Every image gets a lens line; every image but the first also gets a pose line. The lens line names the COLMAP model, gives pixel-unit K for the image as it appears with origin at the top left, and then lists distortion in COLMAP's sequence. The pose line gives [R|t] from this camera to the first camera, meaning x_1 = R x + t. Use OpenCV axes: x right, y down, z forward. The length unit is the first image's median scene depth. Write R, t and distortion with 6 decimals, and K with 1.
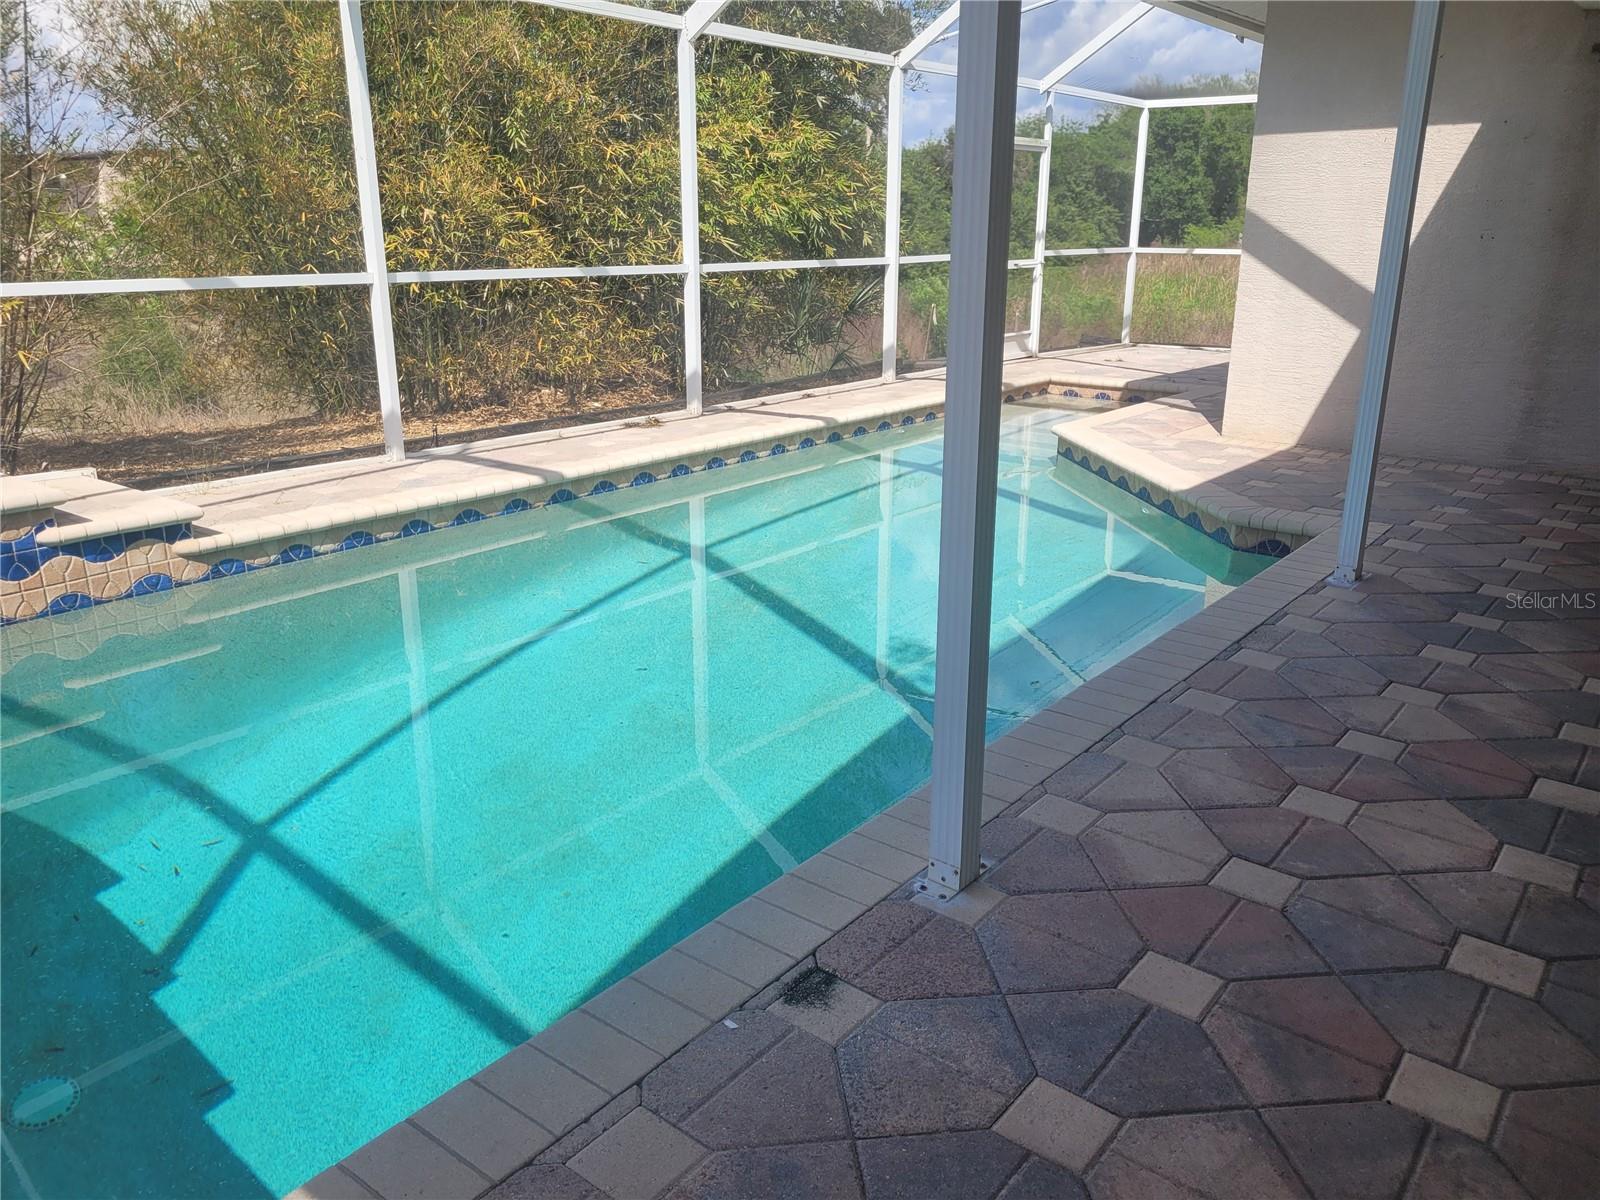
lens RADIAL K [[1206.3, 0, 822.2], [0, 1206.3, 579.3], [0, 0, 1]] dist [0.051421, -0.046878]
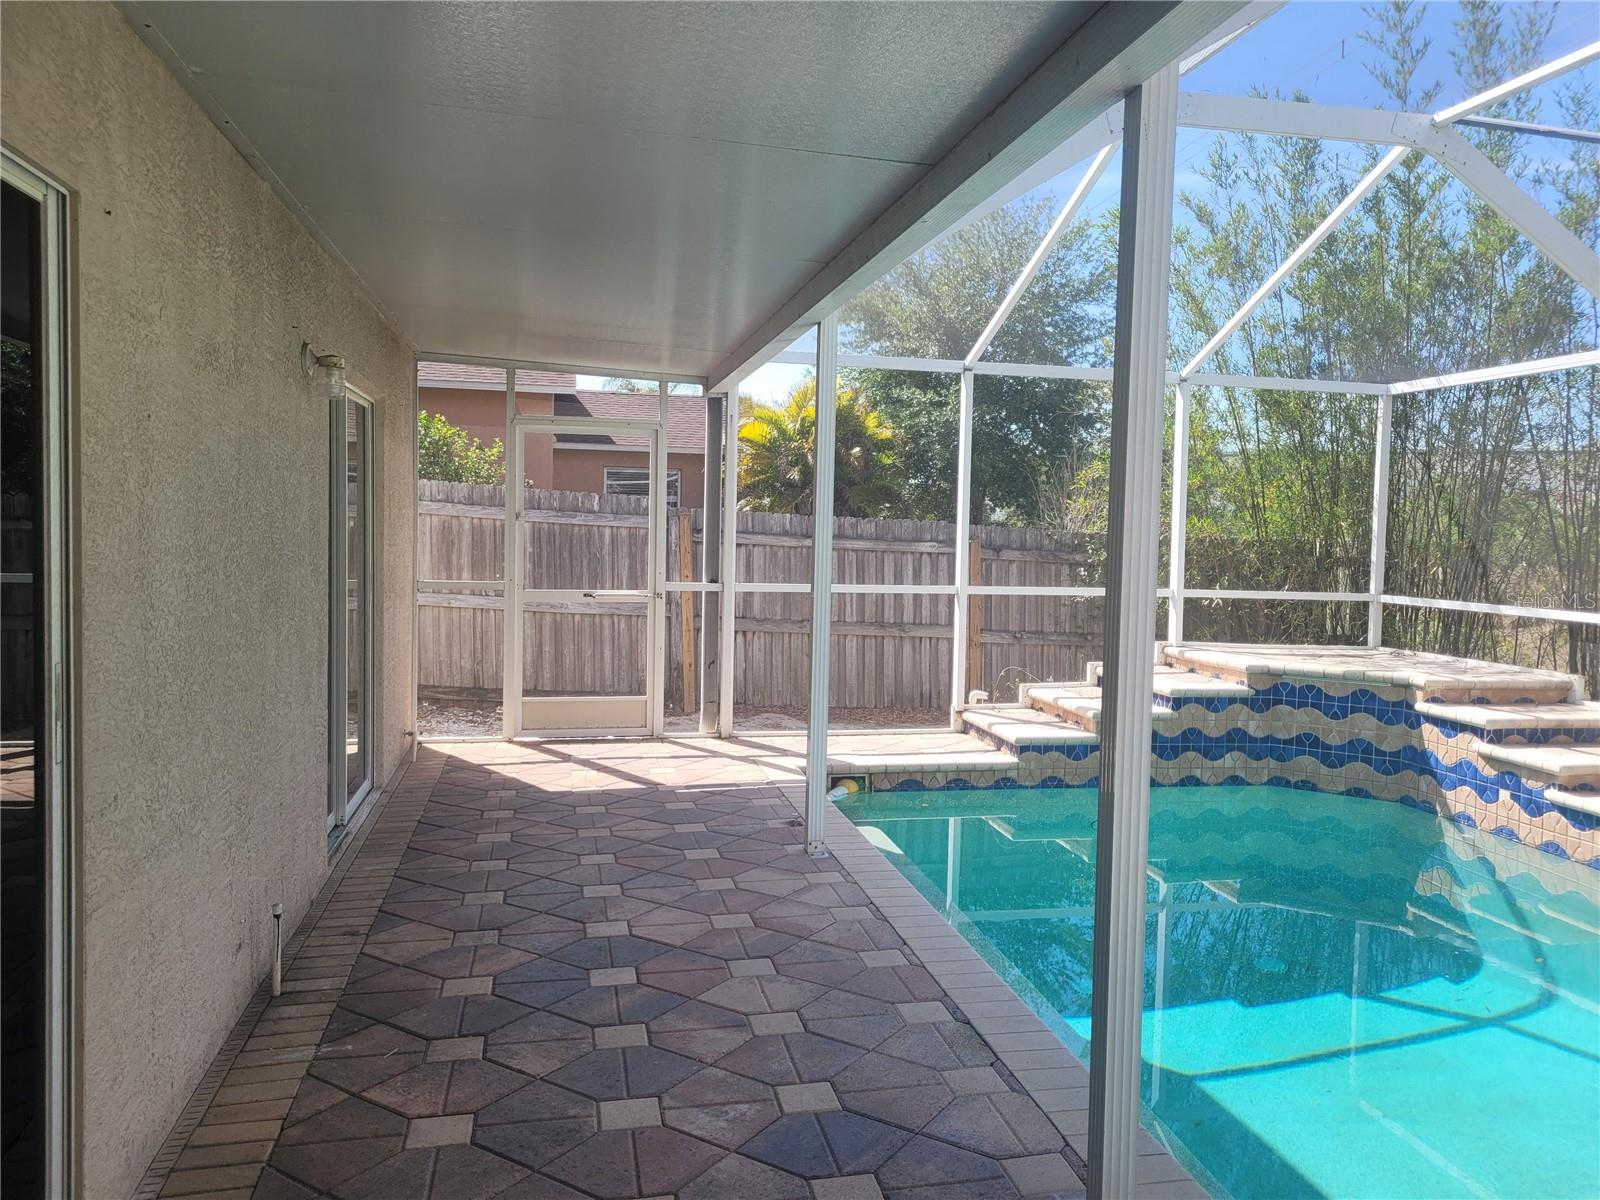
lens RADIAL K [[1206.3, 0, 809.0], [0, 1206.3, 594.5], [0, 0, 1]] dist [0.051421, -0.046878]
pose [[-0.645034, 0.024951, -0.763746, 0.755706], [-0.243900, 0.940467, 0.236715, -0.296110], [0.724185, 0.338967, -0.600548, 0.928465]]
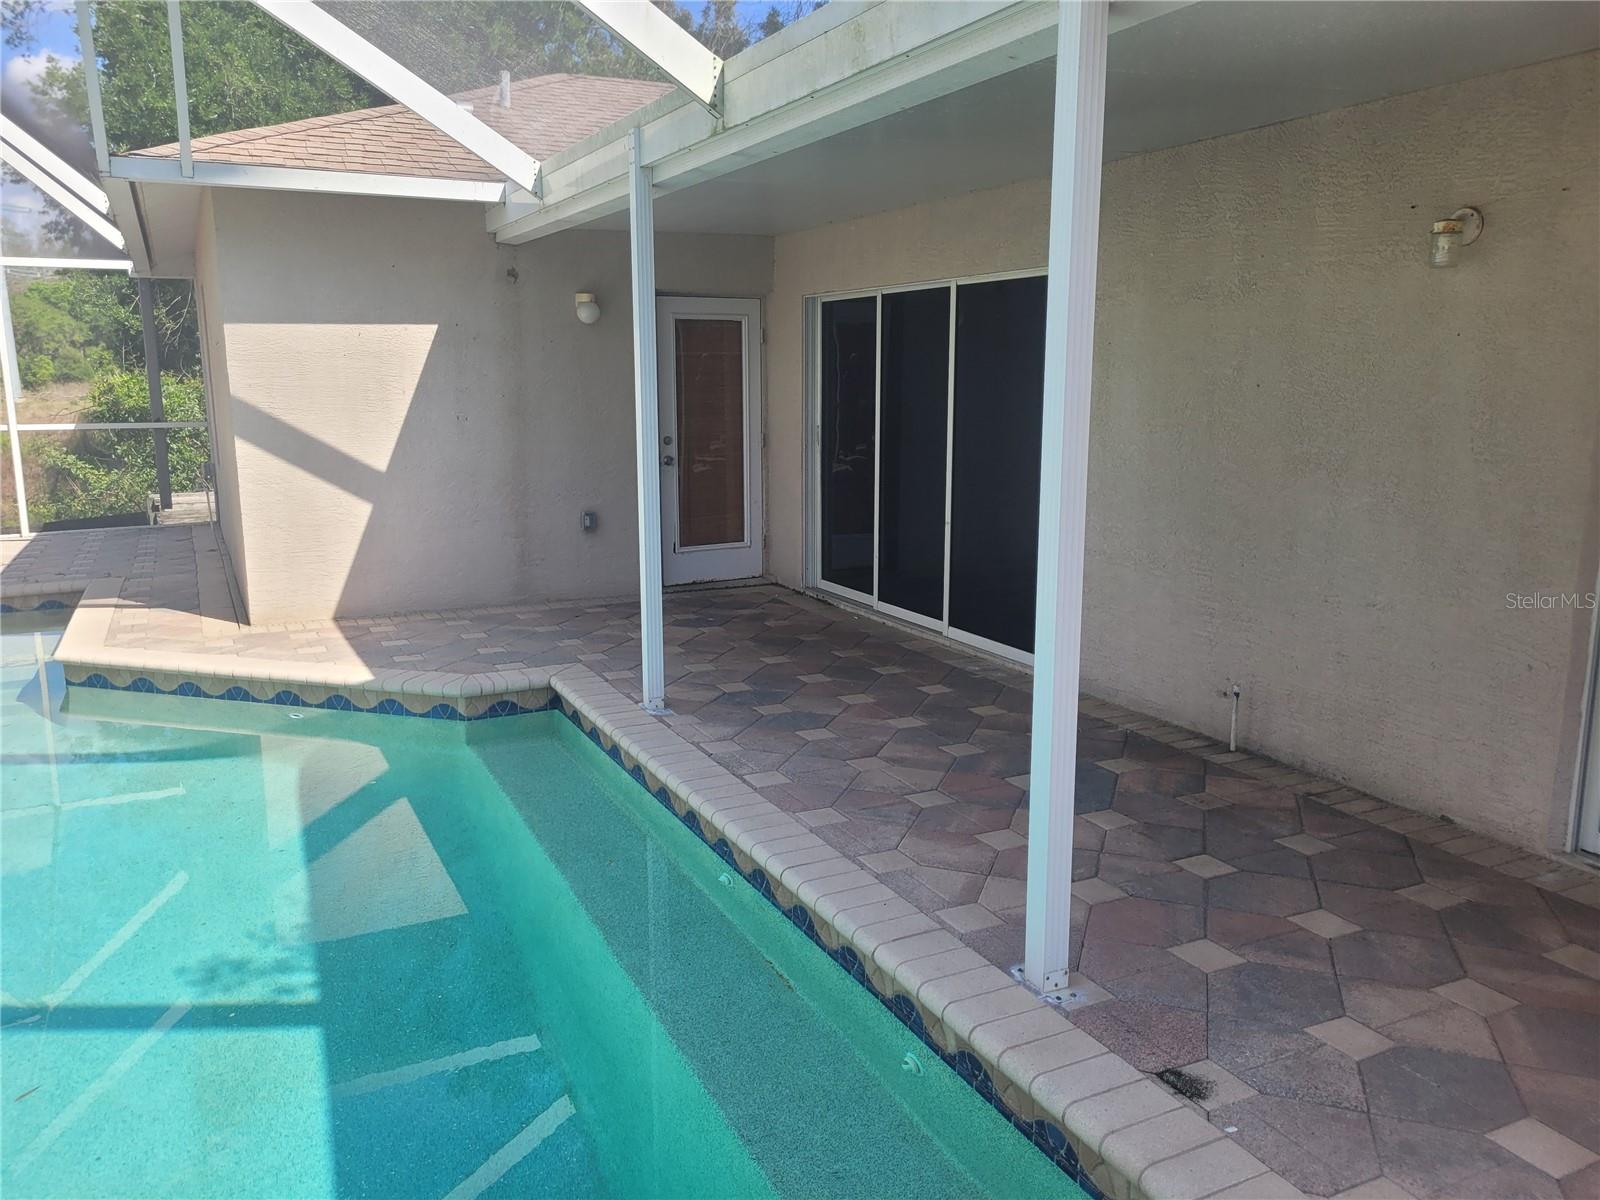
lens RADIAL K [[1206.3, 0, 786.5], [0, 1206.3, 595.0], [0, 0, 1]] dist [0.051421, -0.046878]
pose [[0.440059, -0.172346, 0.881275, -0.443245], [0.262330, 0.963270, 0.057388, -0.116746], [-0.858796, 0.205931, 0.469107, 0.251191]]
